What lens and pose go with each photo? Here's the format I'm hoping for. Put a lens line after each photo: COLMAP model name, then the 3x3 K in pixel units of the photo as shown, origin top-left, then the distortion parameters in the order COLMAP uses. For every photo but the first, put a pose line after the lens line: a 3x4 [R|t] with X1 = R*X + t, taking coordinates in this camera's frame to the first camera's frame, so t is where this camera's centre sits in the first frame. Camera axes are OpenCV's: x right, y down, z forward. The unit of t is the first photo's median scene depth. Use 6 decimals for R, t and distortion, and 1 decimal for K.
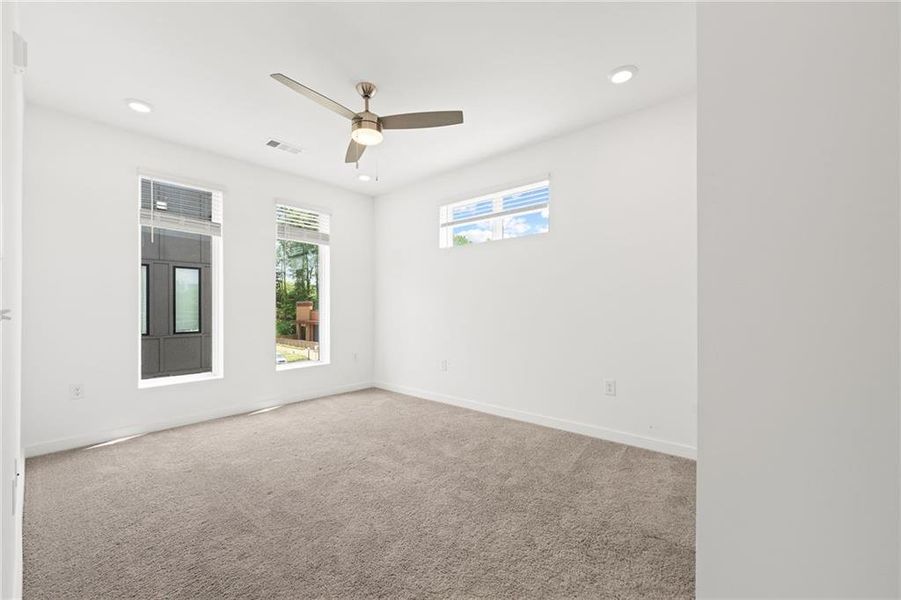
lens RADIAL K [[367.4, 0, 452.1], [0, 367.4, 297.8], [0, 0, 1]] dist [-0.000139, -0.000101]
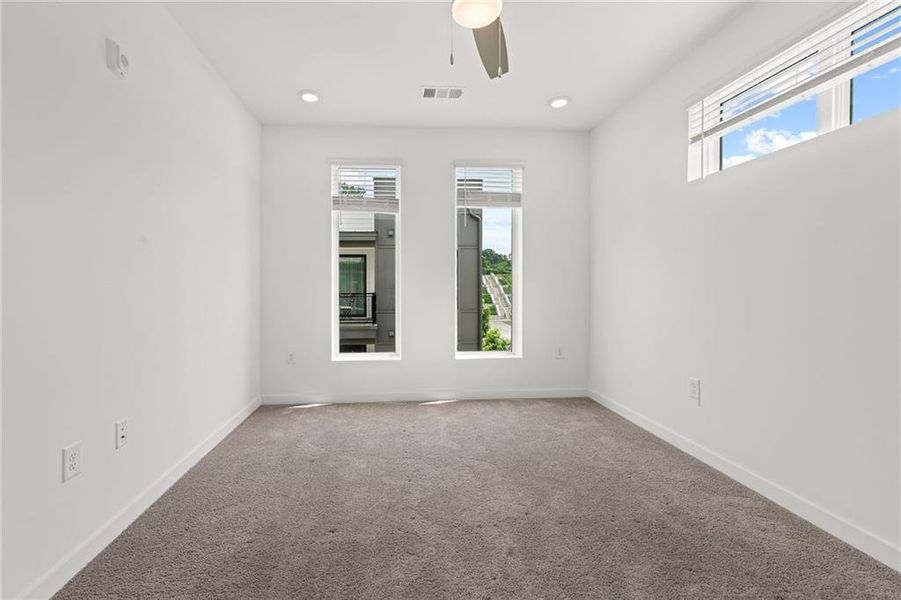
lens RADIAL K [[358.3, 0, 450.2], [0, 358.3, 289.9], [0, 0, 1]] dist [-0.000225, -0.000308]
pose [[0.695506, 0.010728, -0.718440, 0.136350], [0.019853, 0.999220, 0.034140, 0.004573], [0.718246, -0.038008, 0.694750, 0.444422]]
